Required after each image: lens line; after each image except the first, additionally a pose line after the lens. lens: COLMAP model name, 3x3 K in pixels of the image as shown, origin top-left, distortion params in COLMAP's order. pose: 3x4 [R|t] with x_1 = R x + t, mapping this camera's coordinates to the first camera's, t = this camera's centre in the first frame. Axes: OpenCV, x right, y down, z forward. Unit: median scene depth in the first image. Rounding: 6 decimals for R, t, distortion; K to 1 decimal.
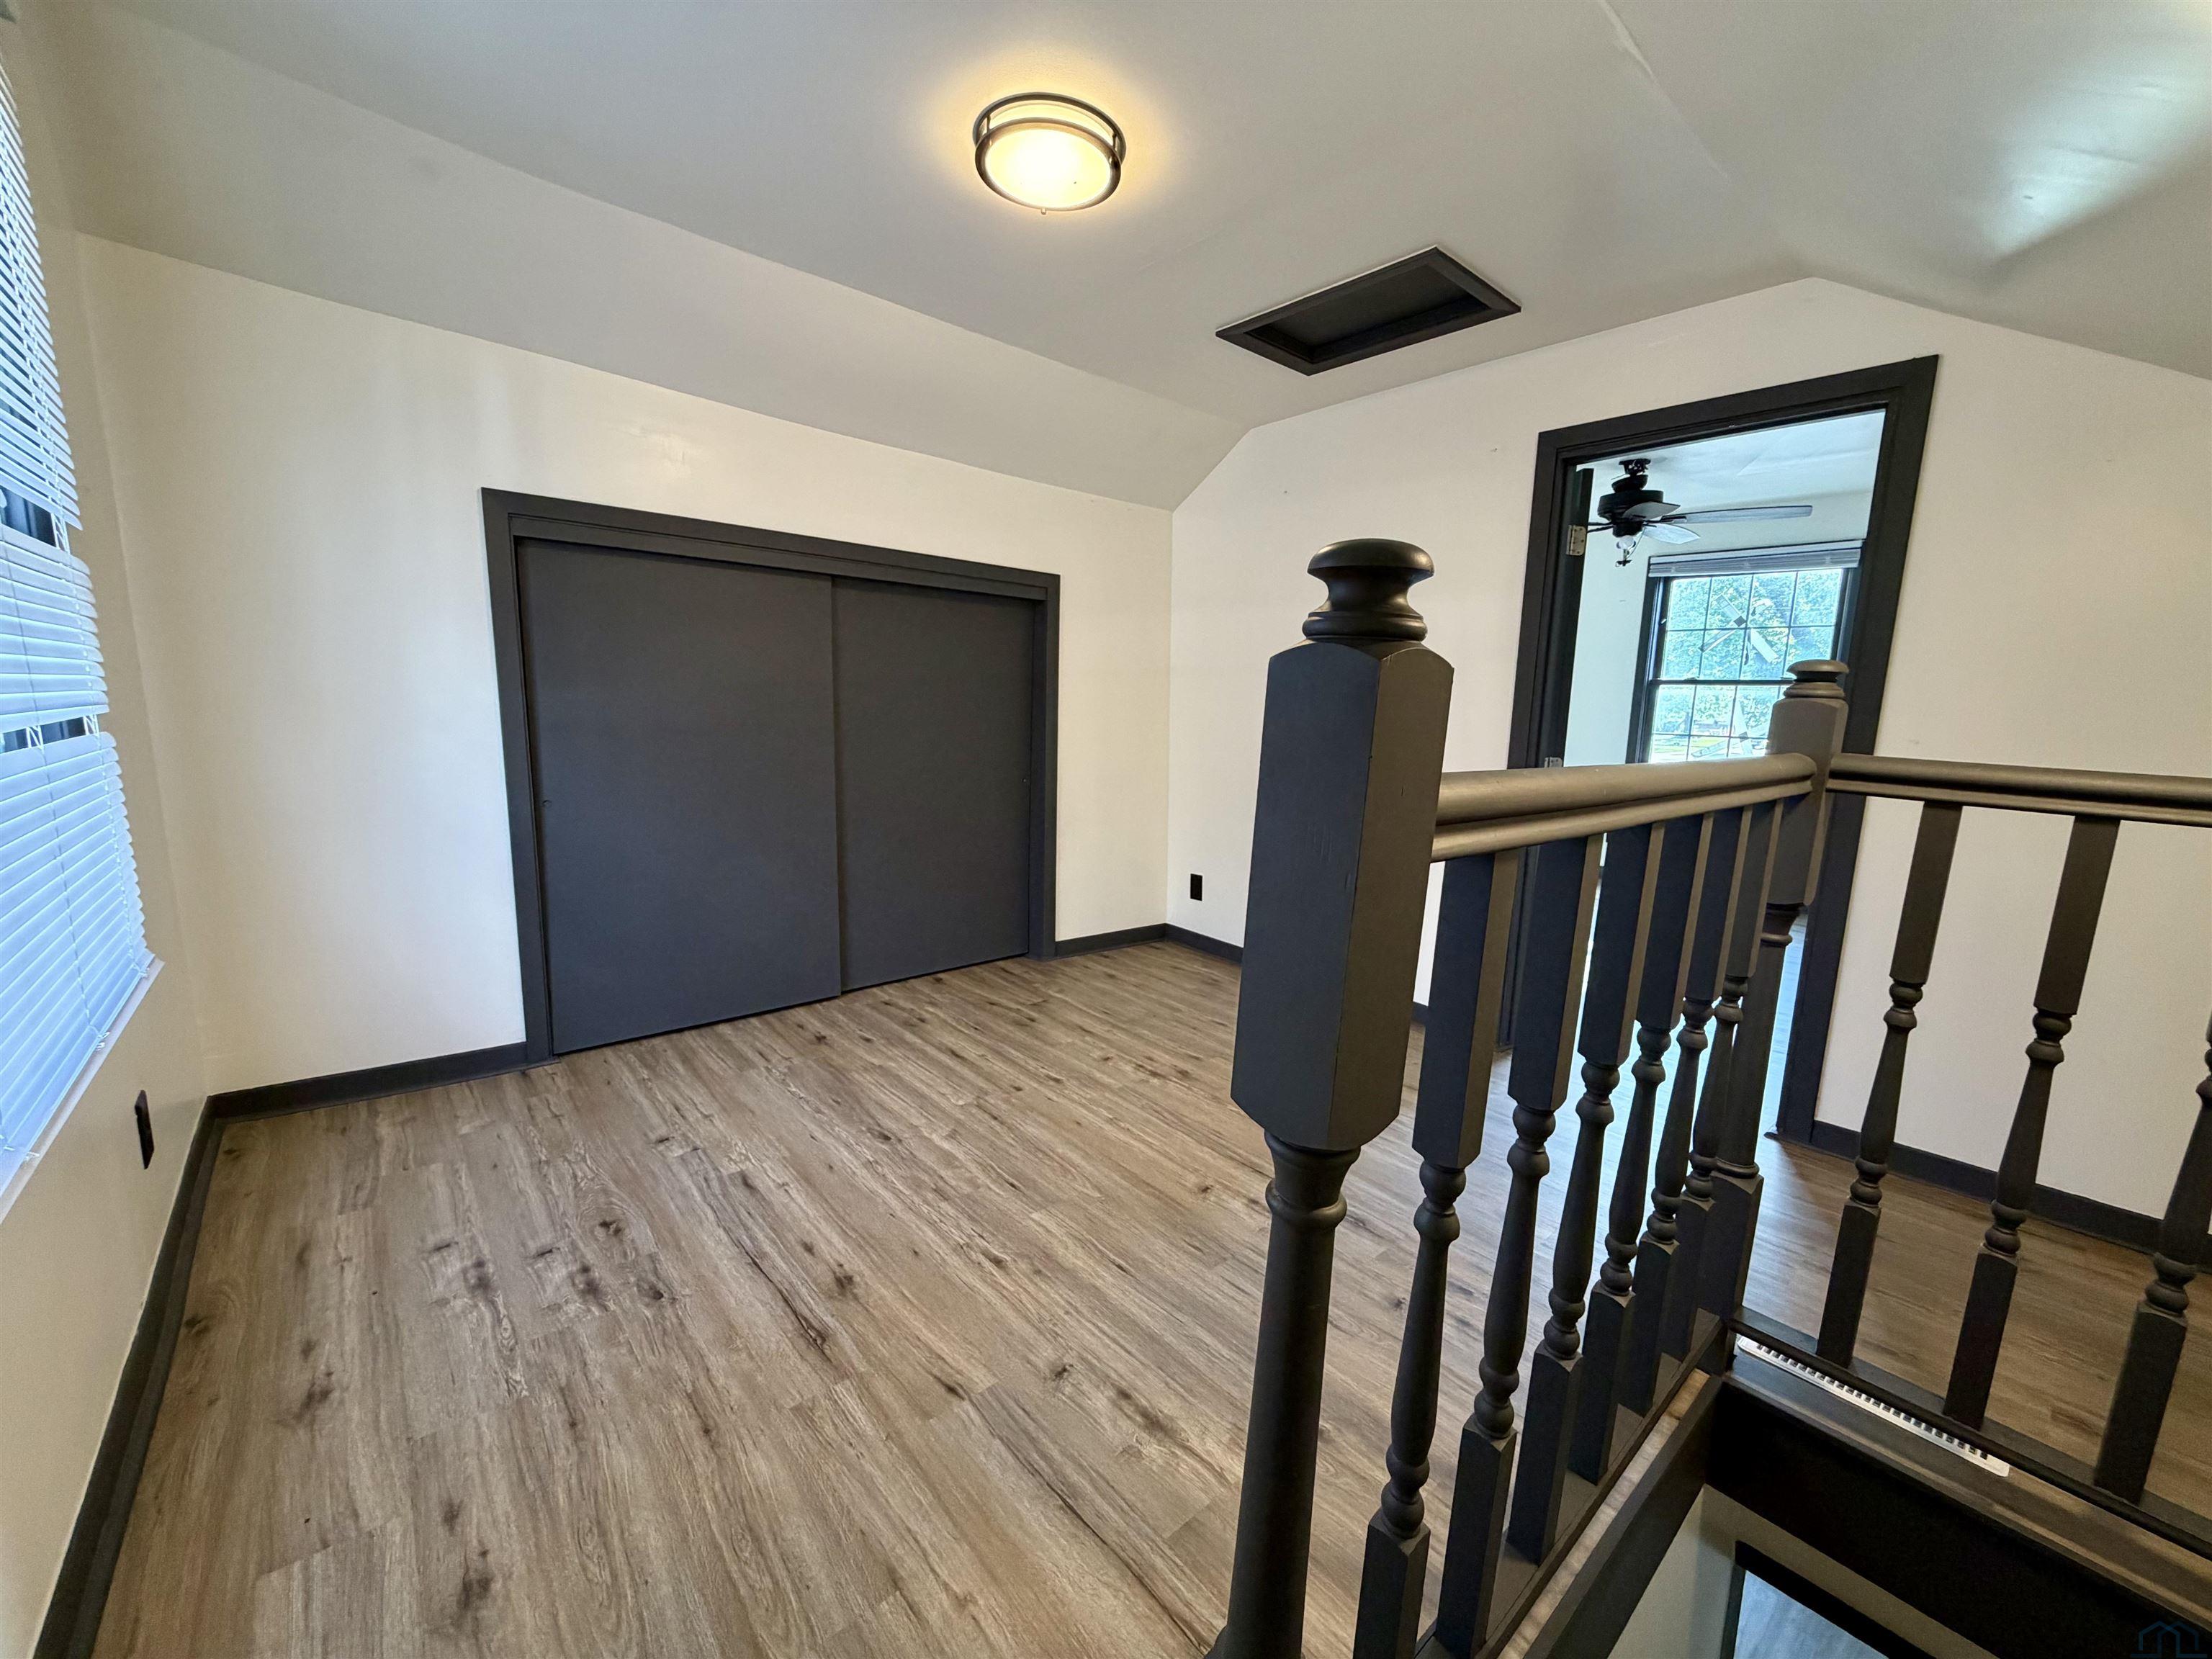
lens RADIAL K [[880.0, 0, 1104.0], [0, 880.0, 836.2], [0, 0, 1]] dist [0.000731, -0.000277]
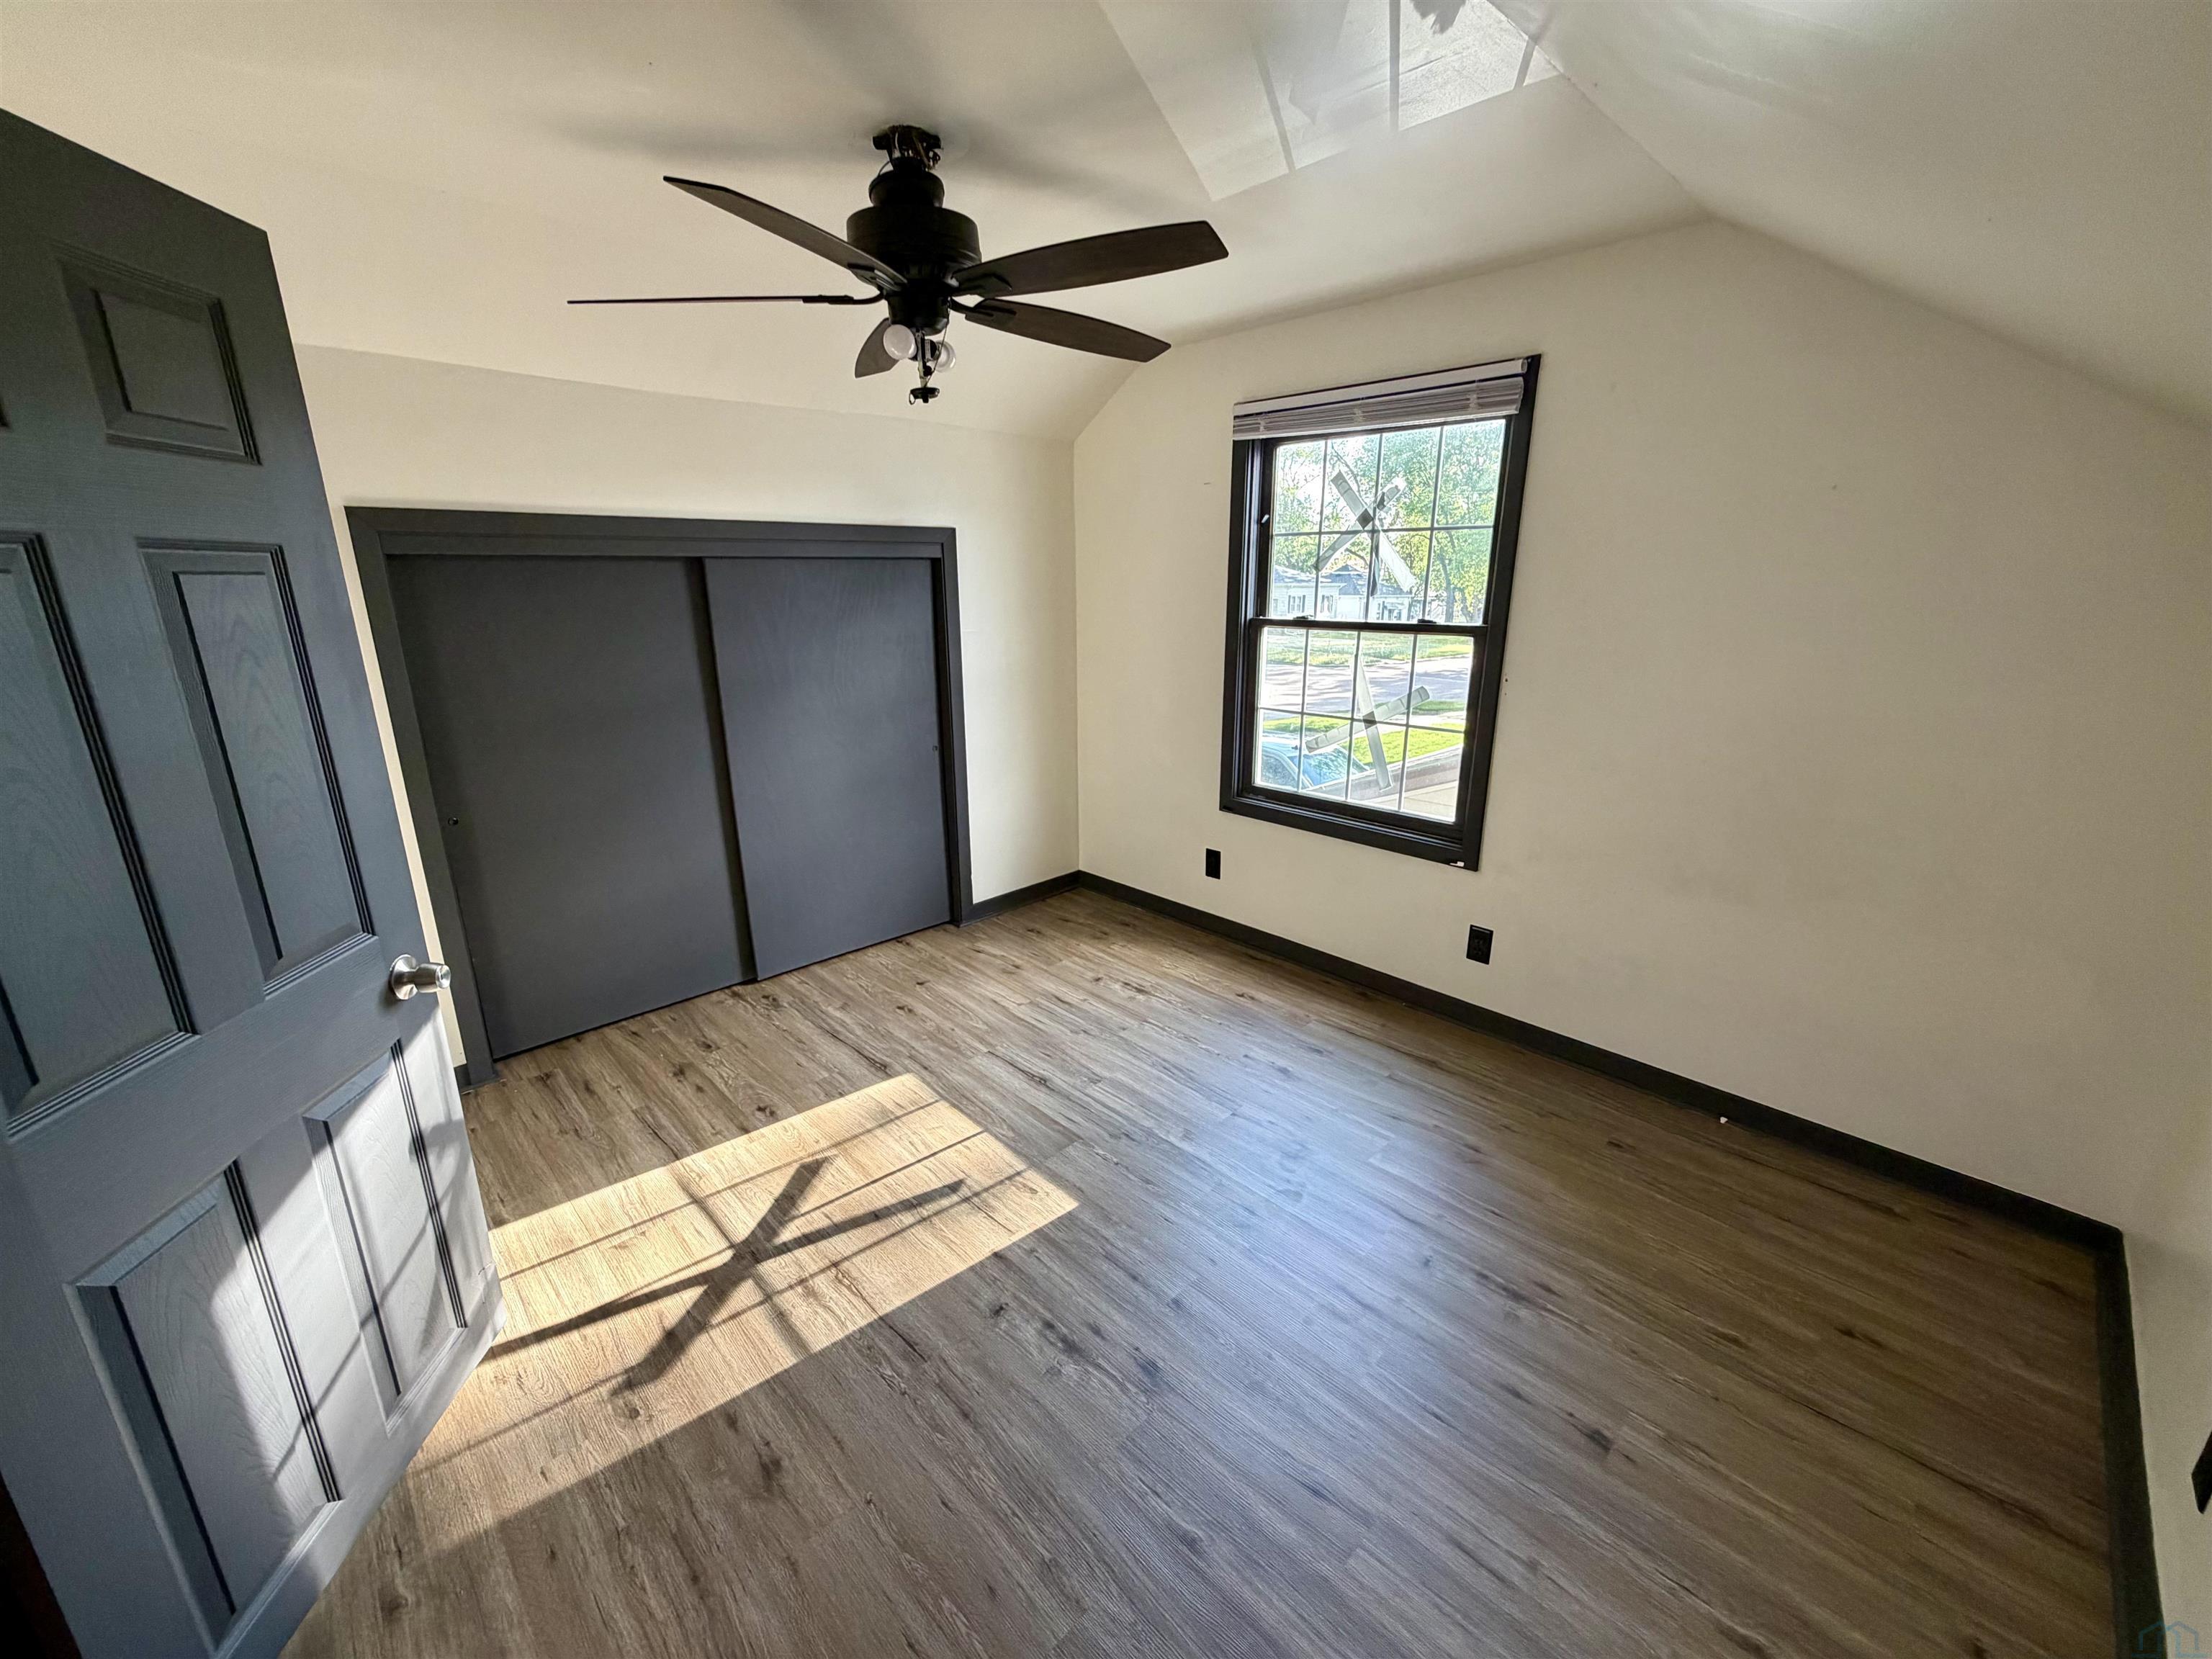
lens RADIAL K [[880.0, 0, 1119.1], [0, 880.0, 830.7], [0, 0, 1]] dist [0.000731, -0.000277]
pose [[0.997642, -0.030248, 0.061606, 1.256148], [0.023337, 0.993661, 0.109969, -0.261654], [-0.064542, -0.108272, 0.992024, 1.005553]]
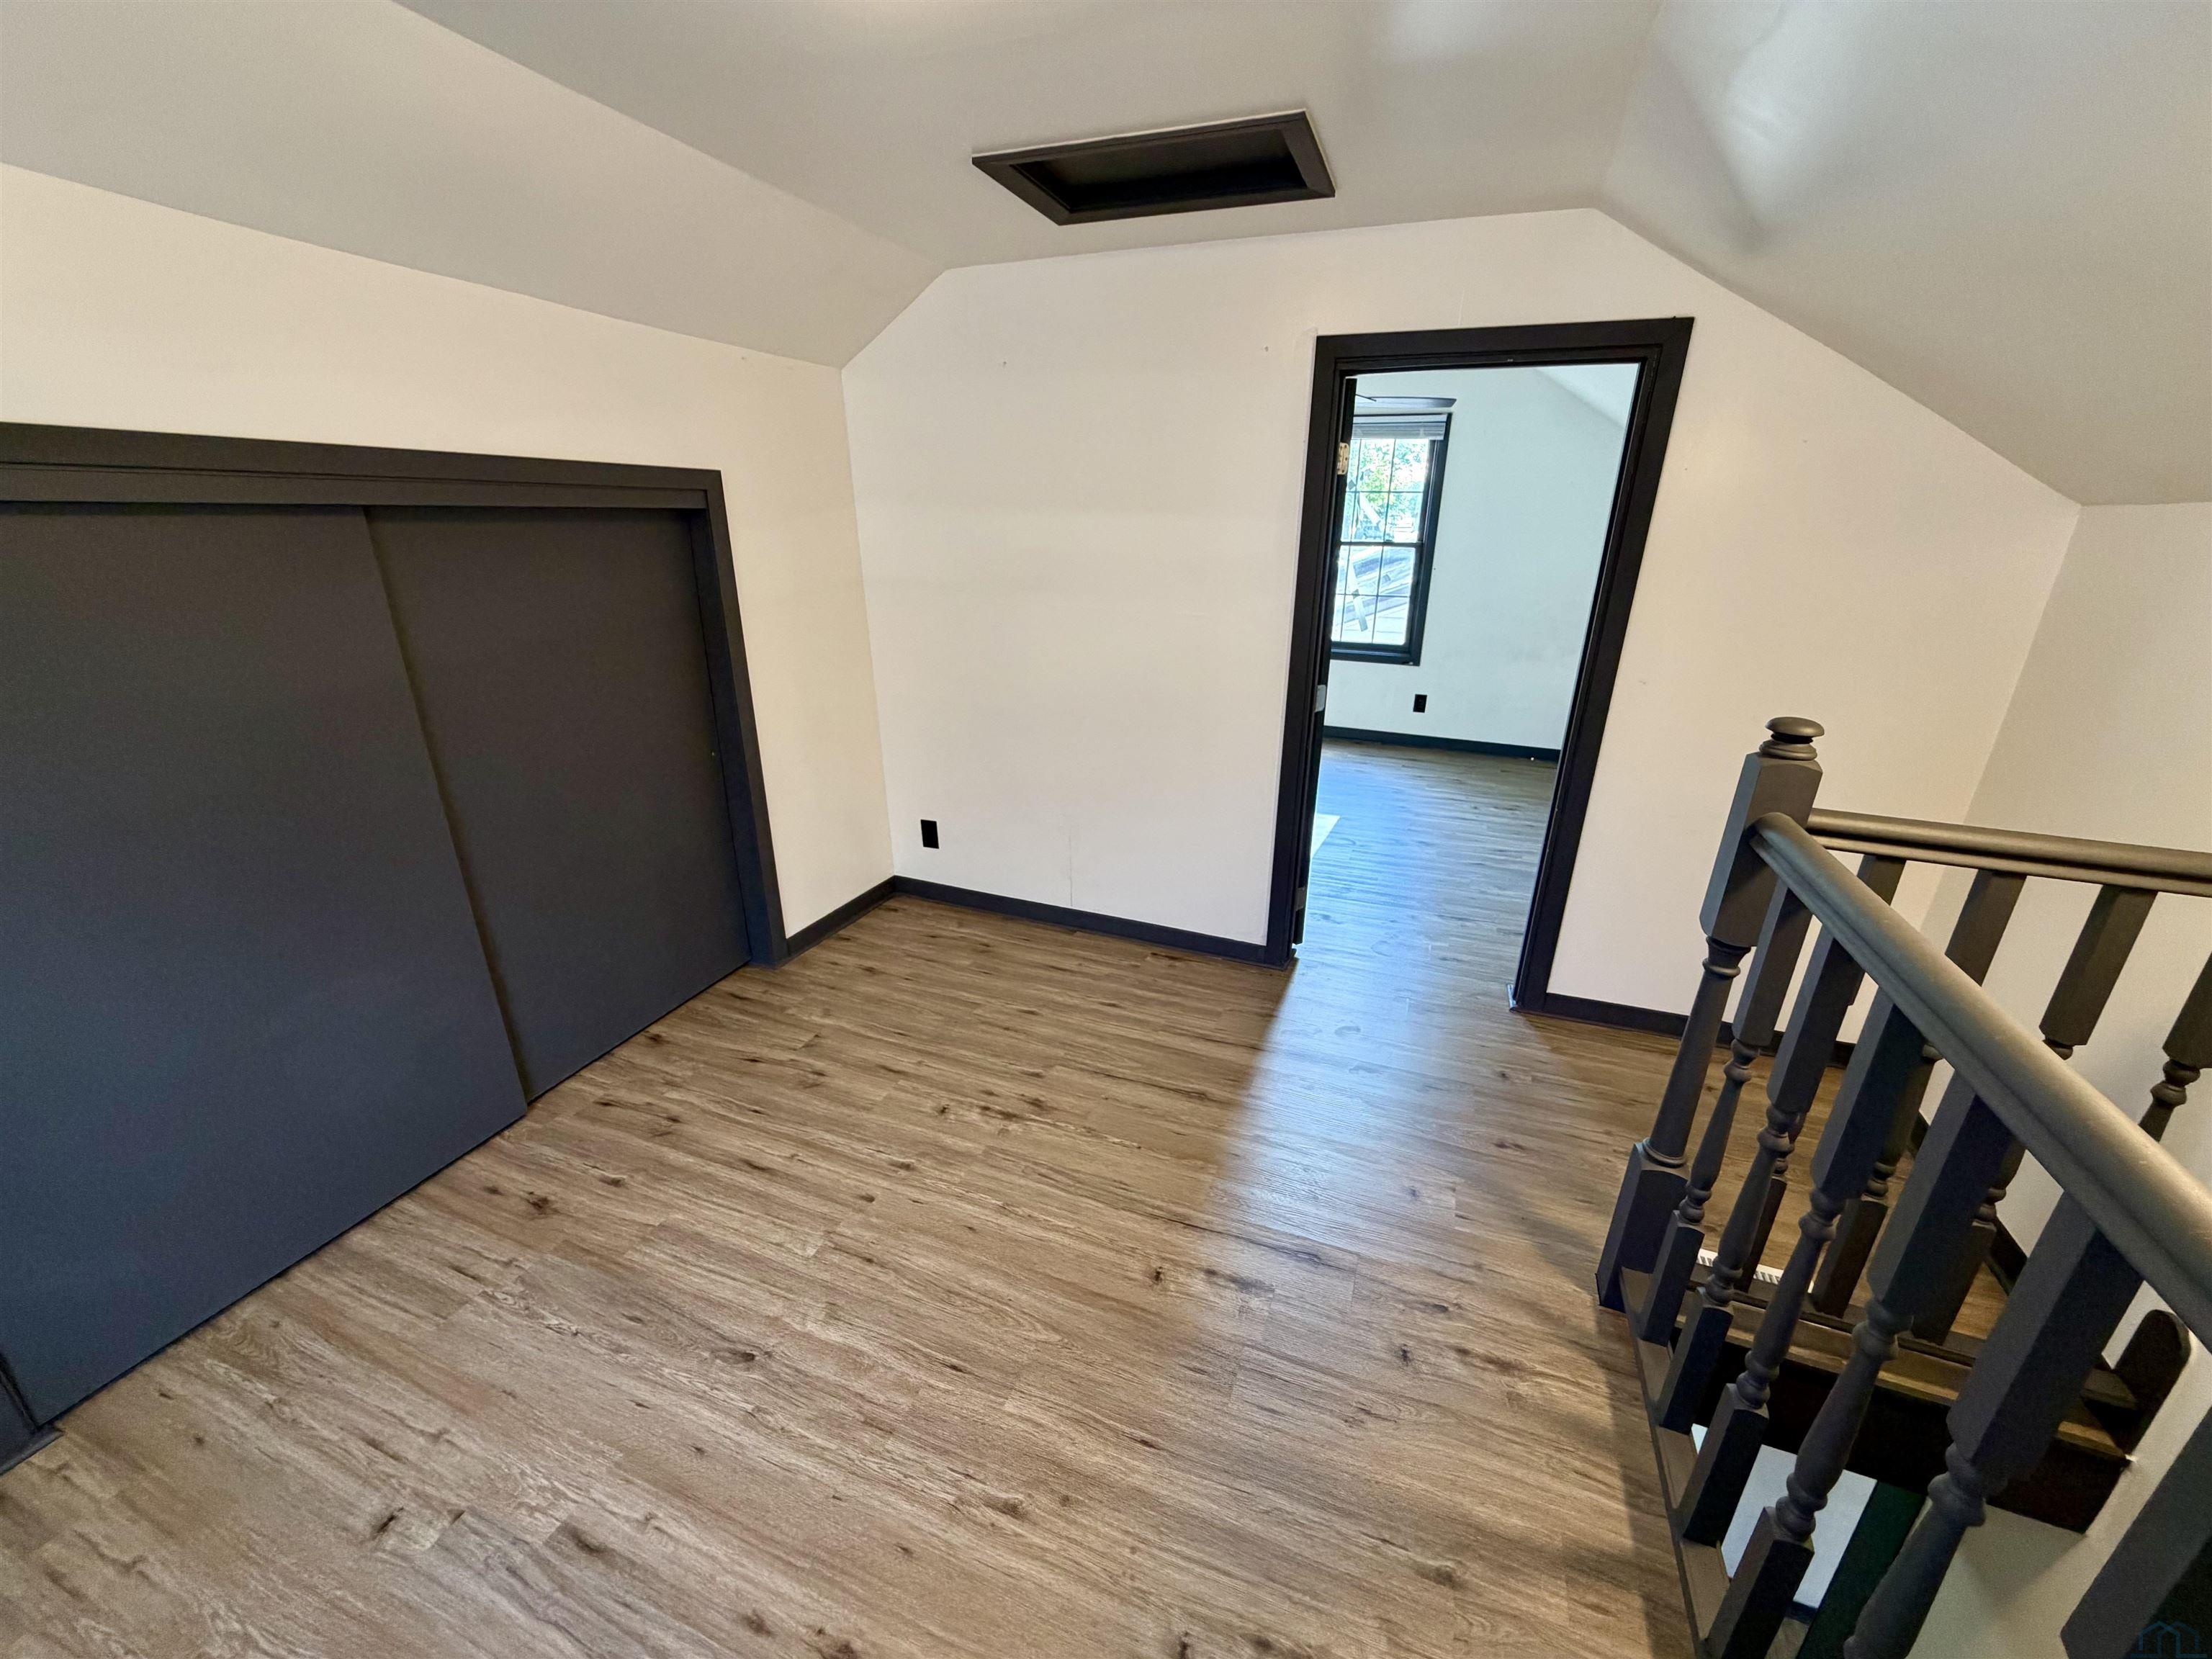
lens RADIAL K [[880.0, 0, 1104.2], [0, 880.0, 835.9], [0, 0, 1]] dist [0.000731, -0.000277]
pose [[0.882725, -0.182123, 0.433161, -0.232591], [0.087868, 0.969551, 0.228584, -0.239587], [-0.461601, -0.163716, 0.871849, 0.294854]]
